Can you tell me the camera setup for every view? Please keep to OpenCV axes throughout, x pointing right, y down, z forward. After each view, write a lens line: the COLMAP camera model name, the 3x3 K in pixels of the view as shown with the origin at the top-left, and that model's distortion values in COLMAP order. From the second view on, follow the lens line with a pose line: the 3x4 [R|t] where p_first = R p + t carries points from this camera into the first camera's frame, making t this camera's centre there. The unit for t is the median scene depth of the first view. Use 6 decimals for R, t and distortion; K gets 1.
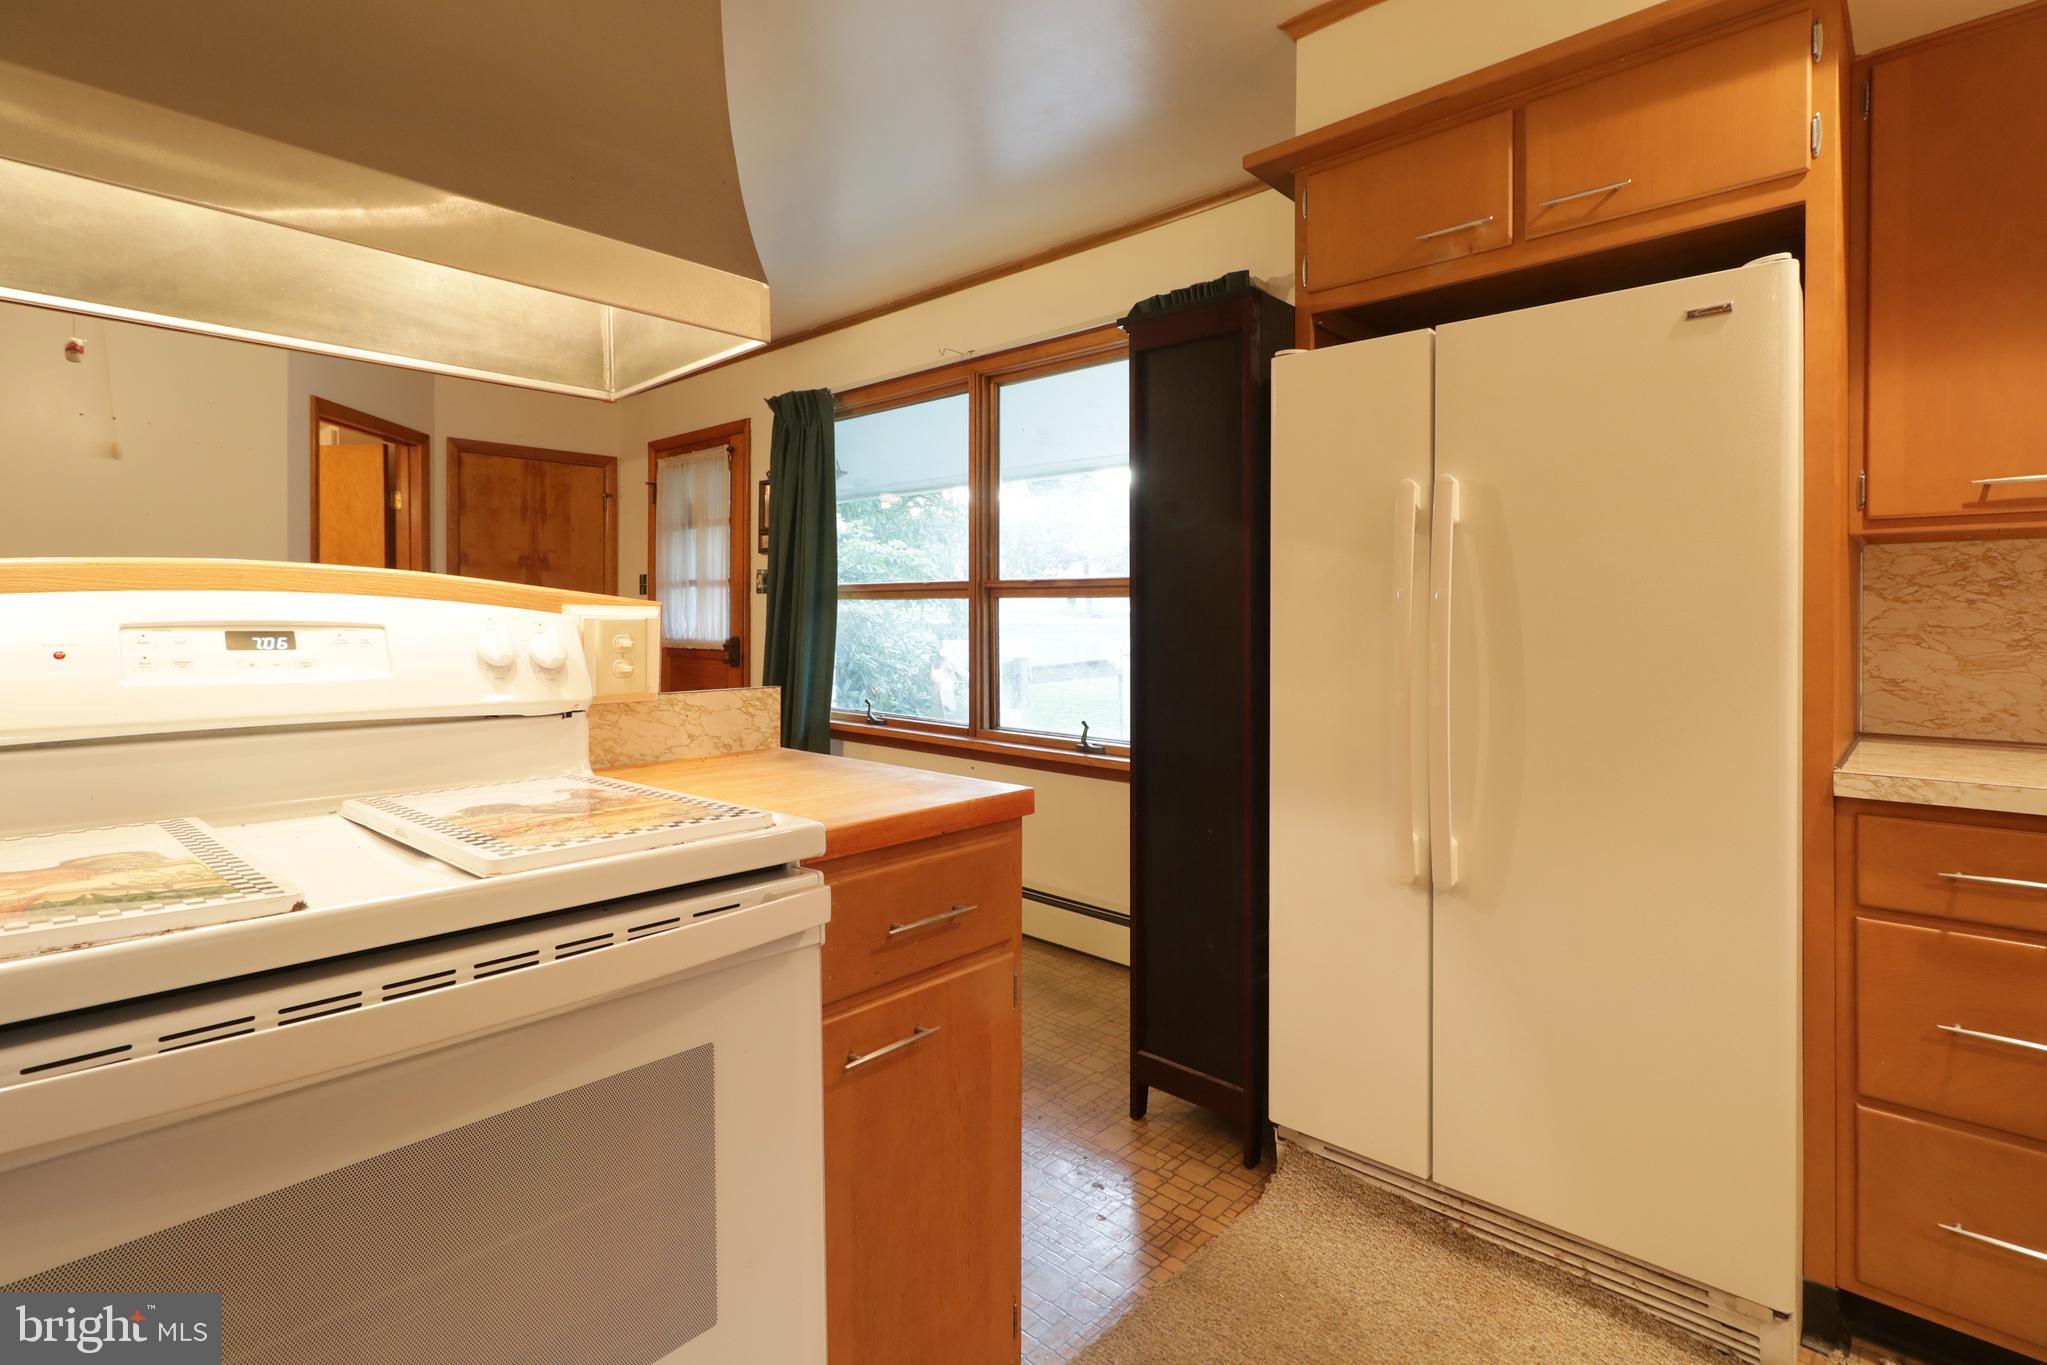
lens RADIAL K [[977.3, 0, 1024.4], [0, 977.3, 625.5], [0, 0, 1]] dist [0.005328, 0.000637]
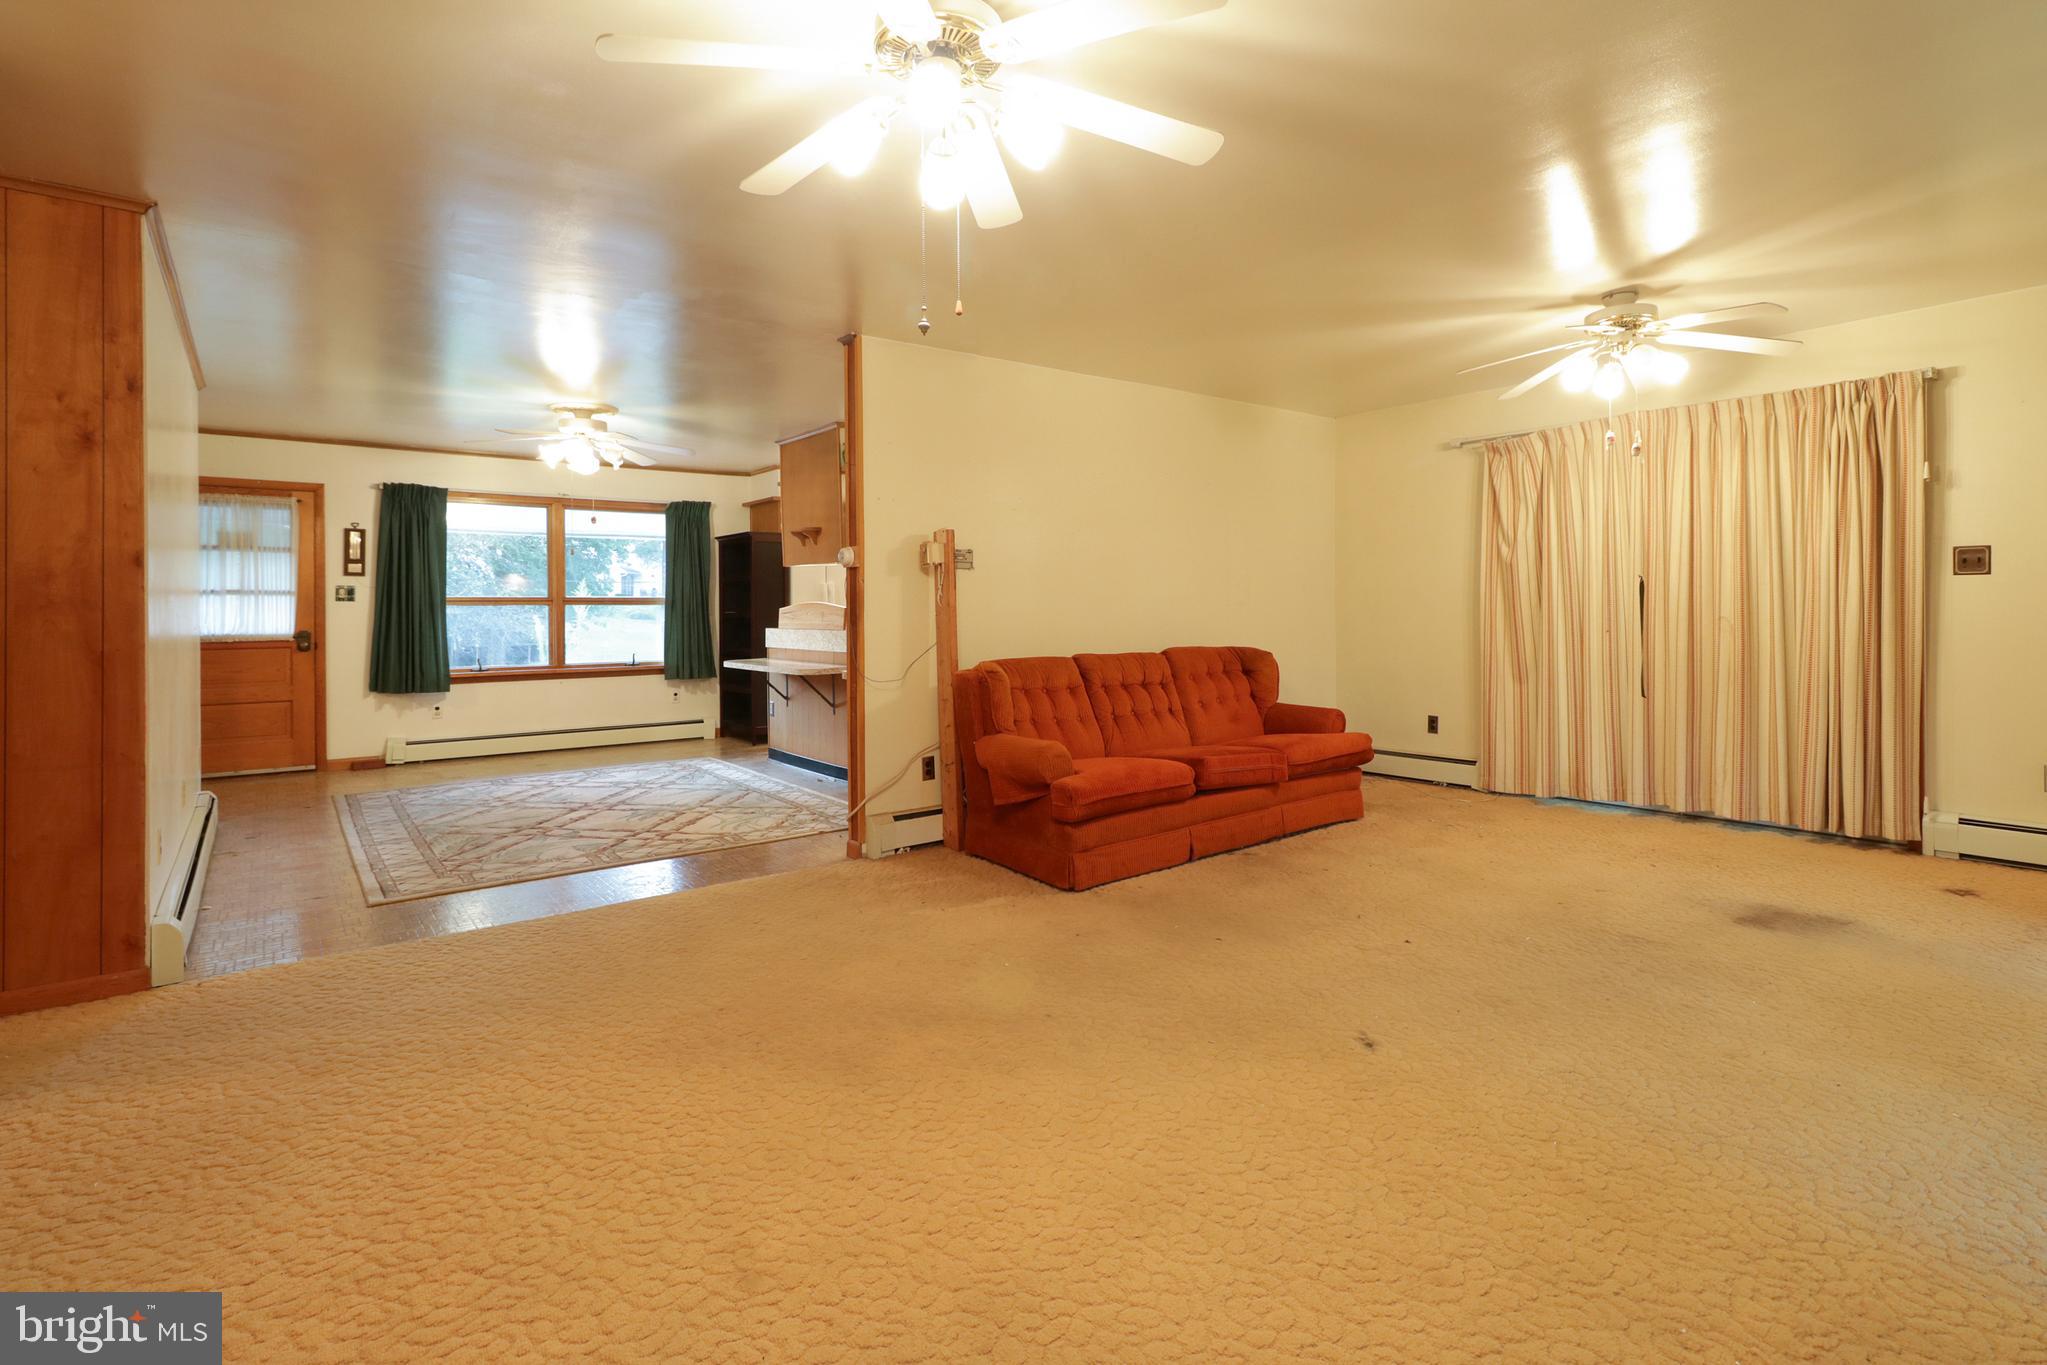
lens RADIAL K [[1003.4, 0, 1041.4], [0, 1003.4, 604.3], [0, 0, 1]] dist [-0.002031, 0.003830]
pose [[0.152564, -0.001480, 0.988292, -4.141119], [0.018766, 0.999823, -0.001400, -0.013712], [-0.988115, 0.018760, 0.152565, -0.790922]]
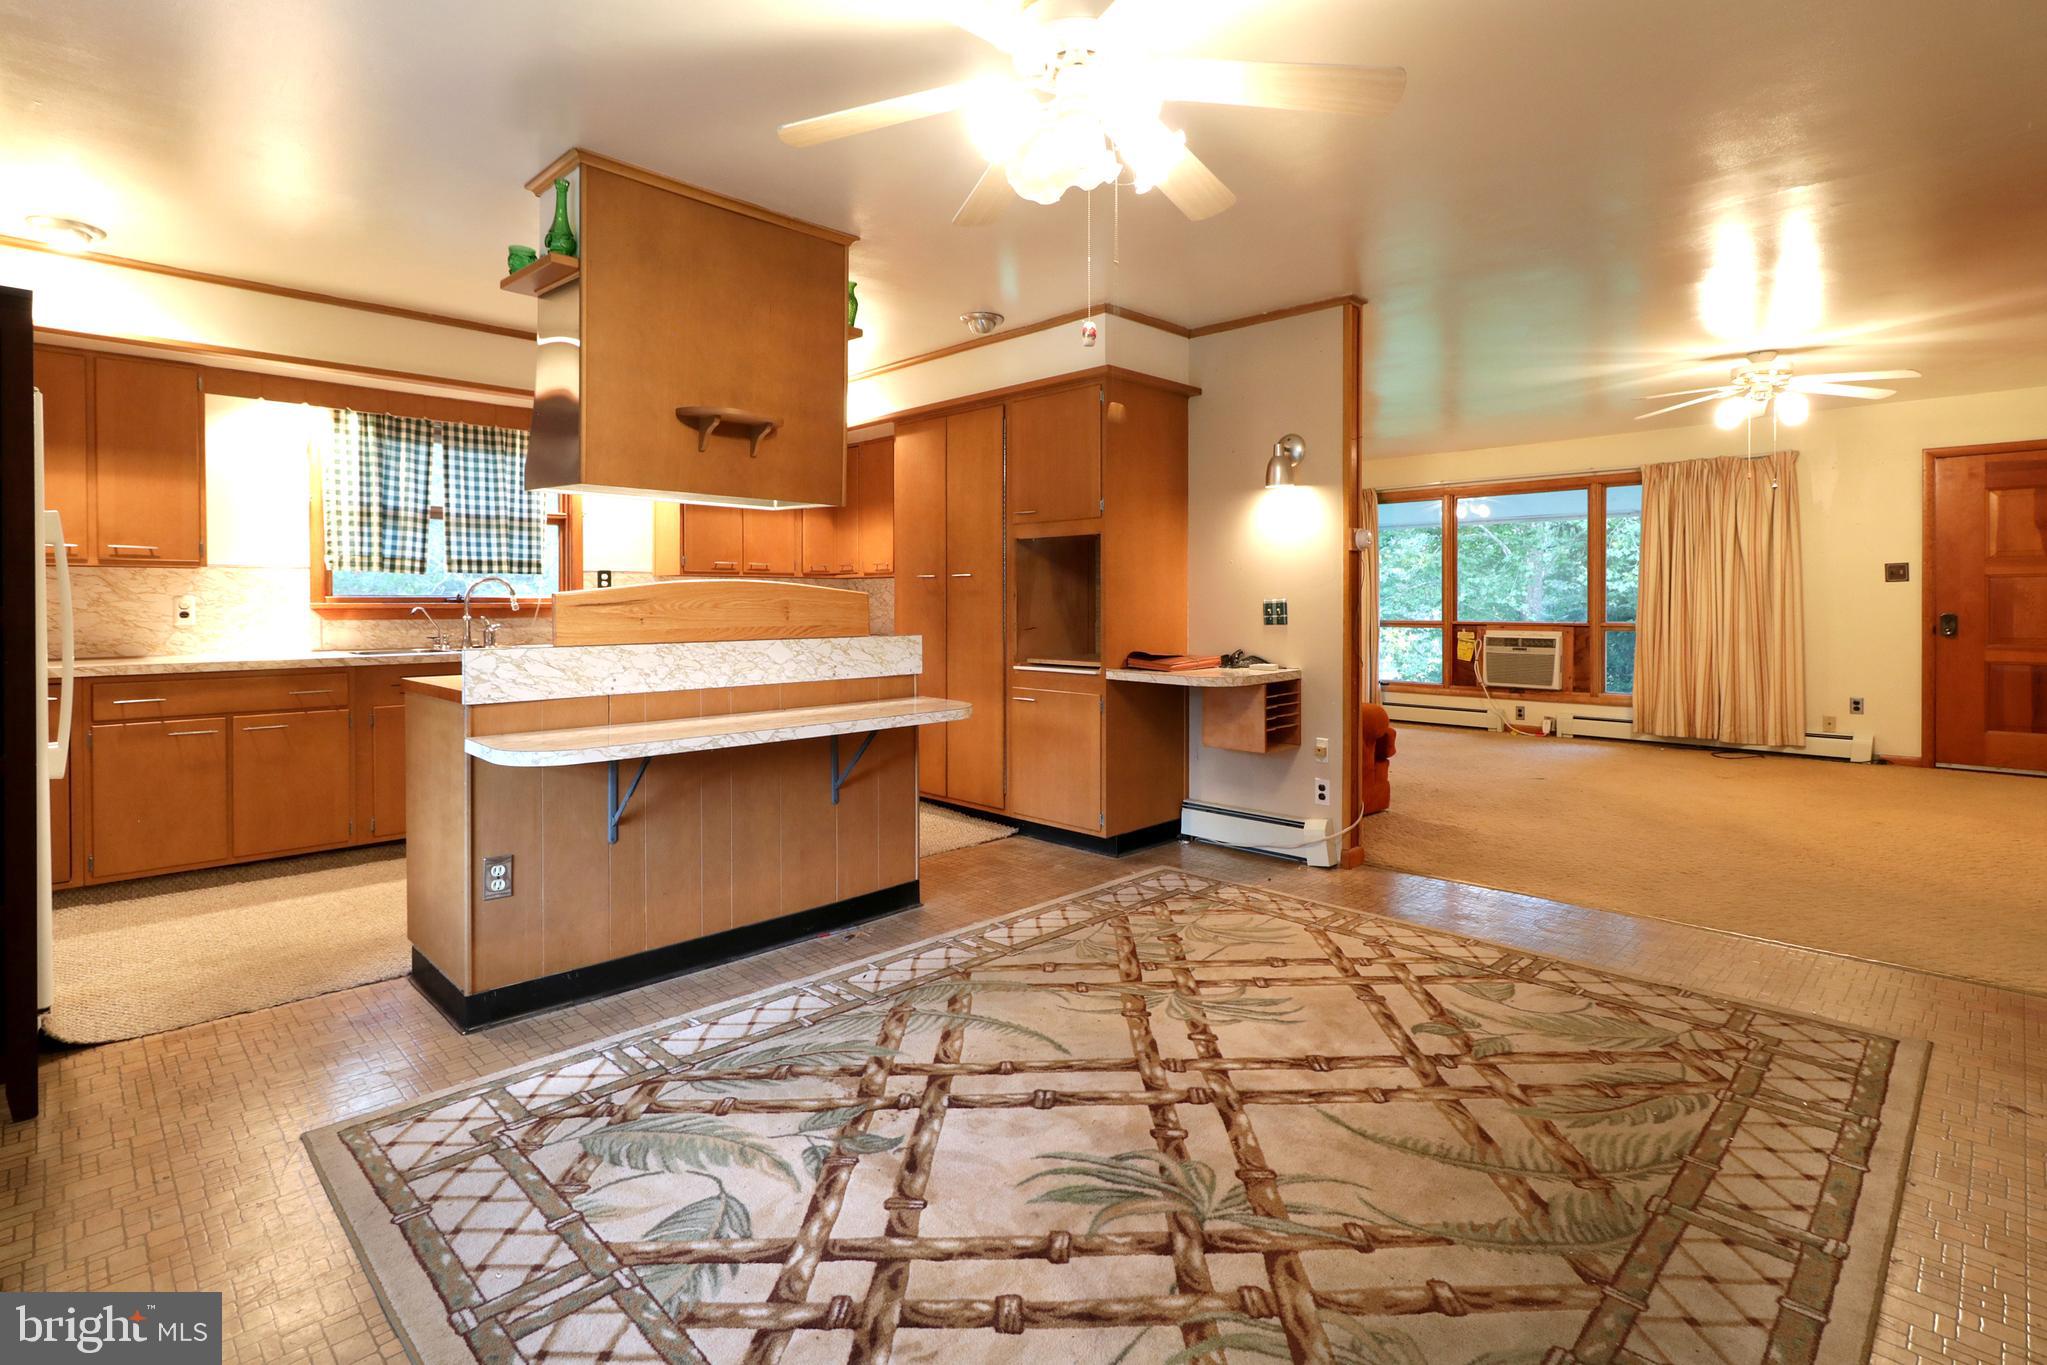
lens RADIAL K [[978.8, 0, 1046.4], [0, 978.8, 610.3], [0, 0, 1]] dist [-0.003558, 0.003907]
pose [[-0.999928, -0.001539, 0.011923, -1.071989], [-0.001310, 0.999815, 0.019164, -0.026719], [-0.011950, 0.019147, -0.999745, 2.322064]]
